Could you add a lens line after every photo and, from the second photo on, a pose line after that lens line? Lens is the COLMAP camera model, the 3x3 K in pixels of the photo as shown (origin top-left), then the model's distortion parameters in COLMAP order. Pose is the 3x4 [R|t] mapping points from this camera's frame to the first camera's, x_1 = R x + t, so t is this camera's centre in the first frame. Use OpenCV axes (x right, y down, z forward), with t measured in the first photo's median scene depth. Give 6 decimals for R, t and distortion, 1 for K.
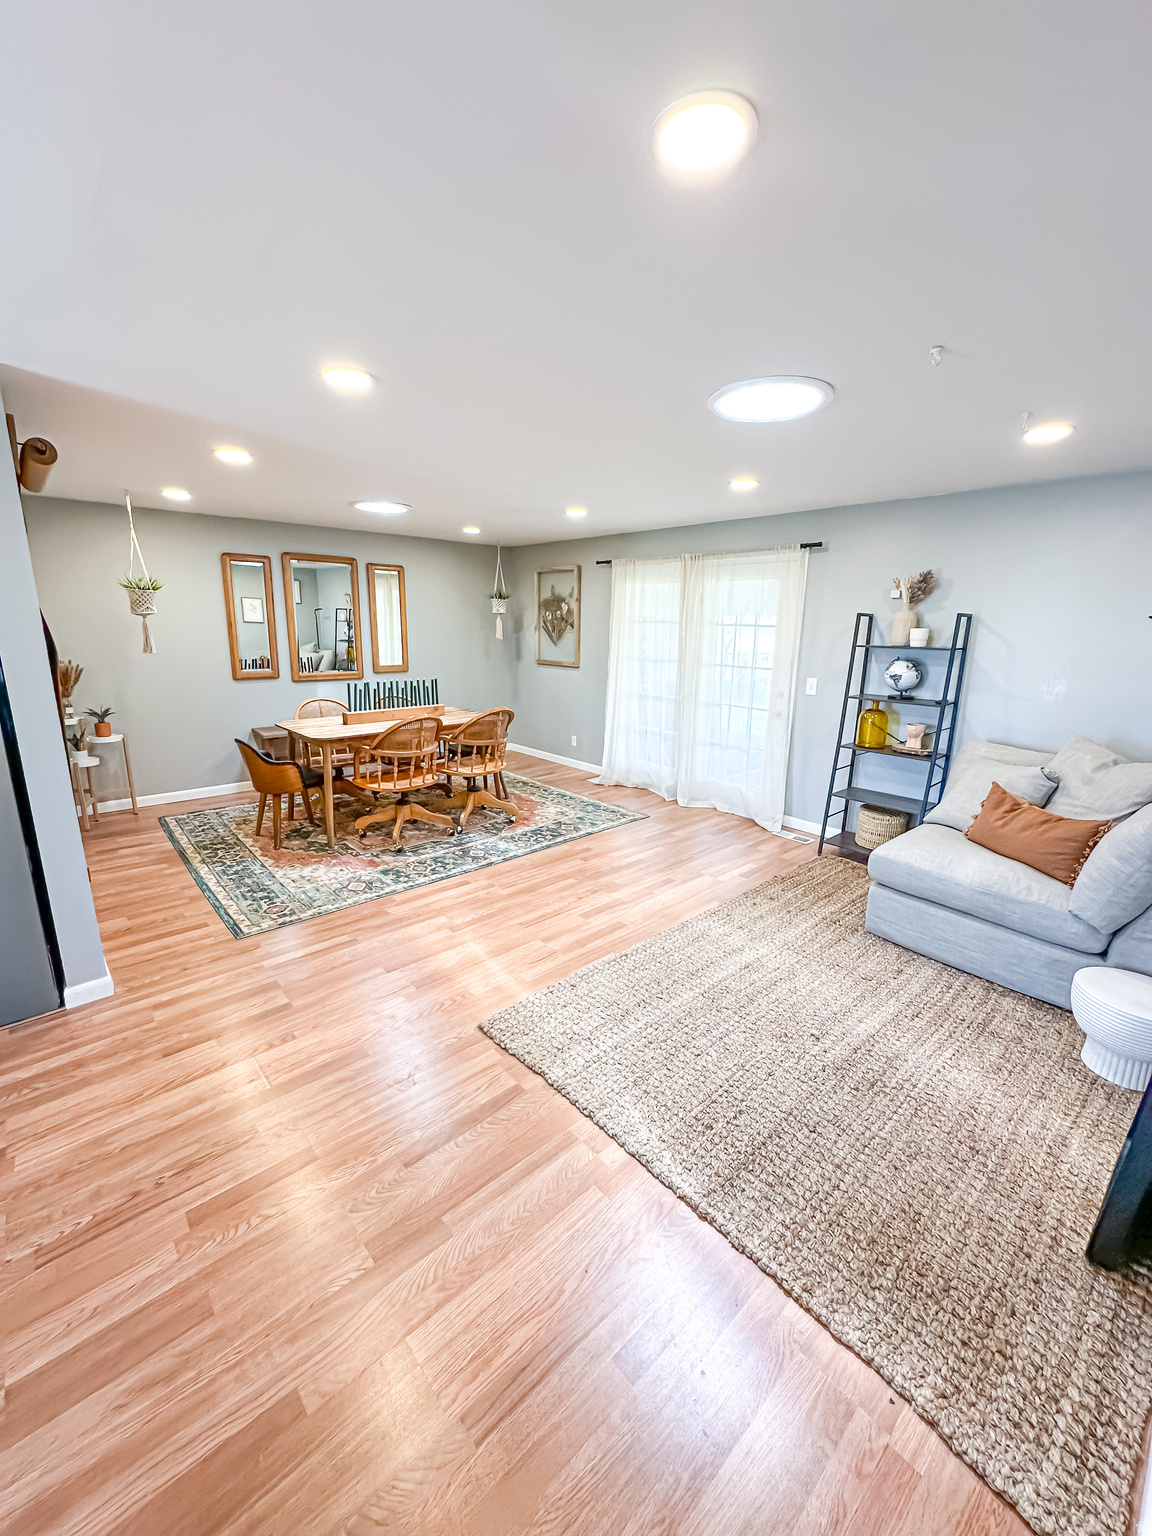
lens RADIAL K [[614.4, 0, 578.1], [0, 614.4, 768.8], [0, 0, 1]] dist [-0.001300, 0.000242]
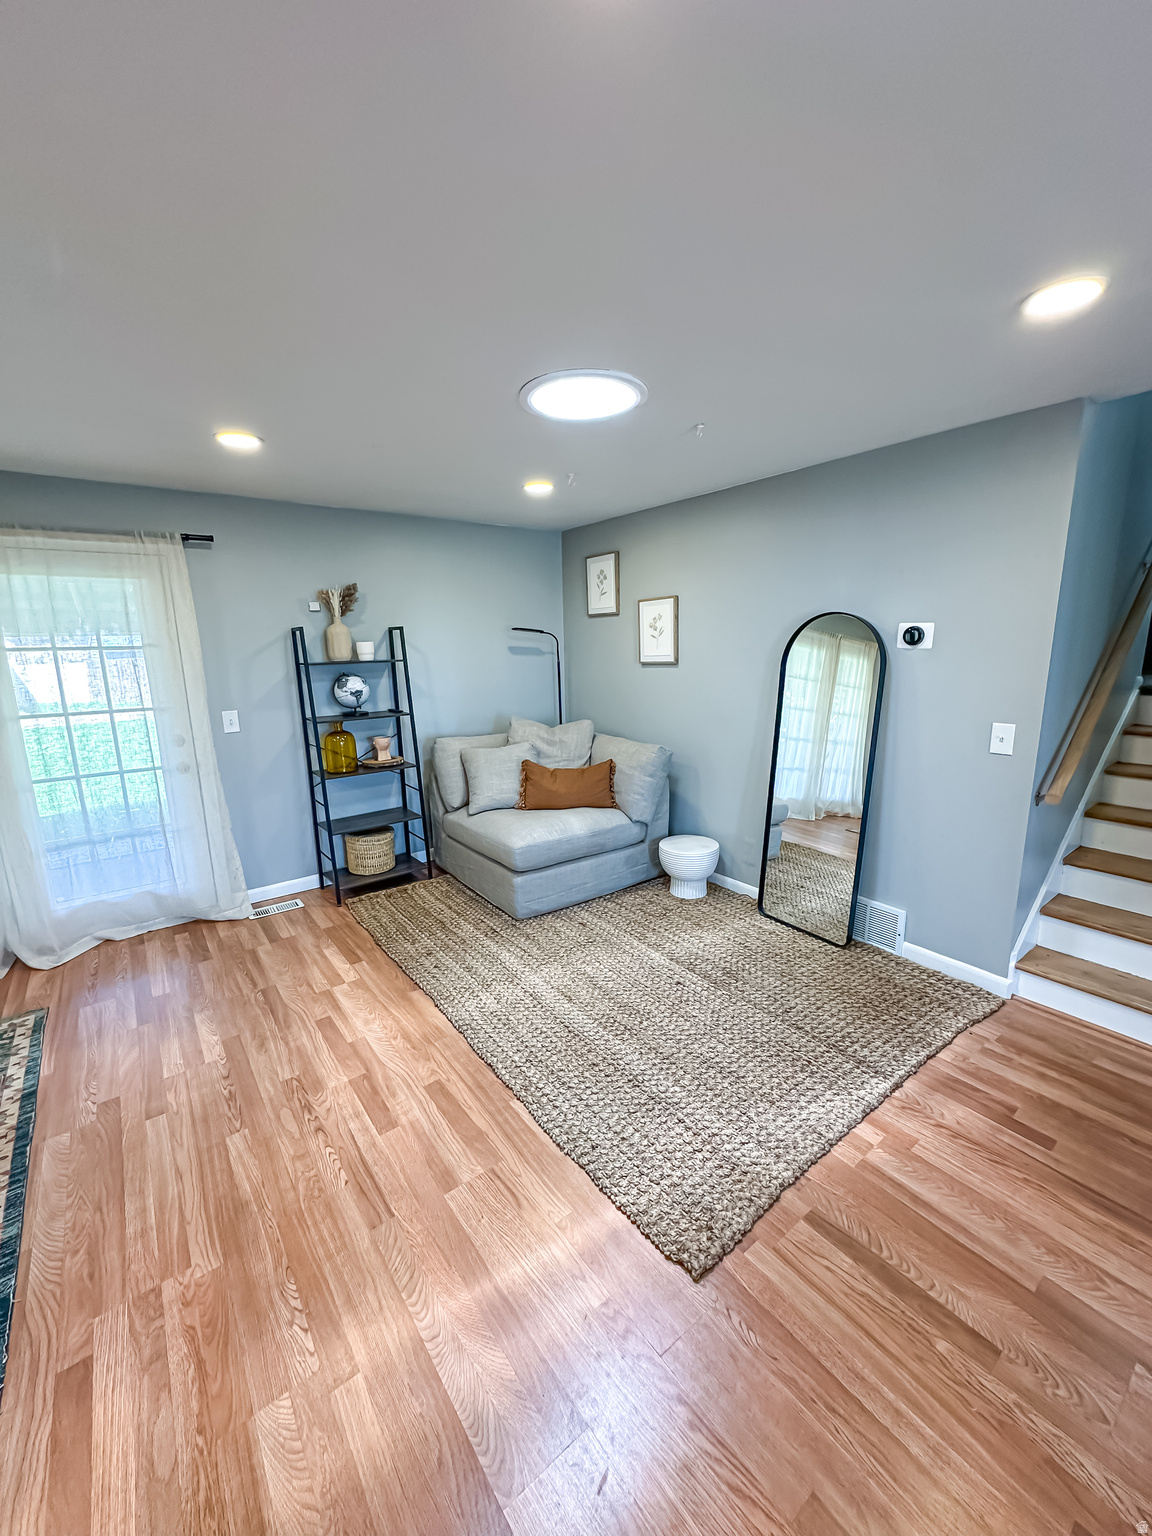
lens RADIAL K [[614.4, 0, 578.1], [0, 614.4, 768.8], [0, 0, 1]] dist [-0.001300, 0.000242]
pose [[0.086015, -0.224680, 0.970629, -0.427626], [0.253861, 0.947025, 0.196720, -0.145324], [-0.963408, 0.229484, 0.138496, 0.589090]]
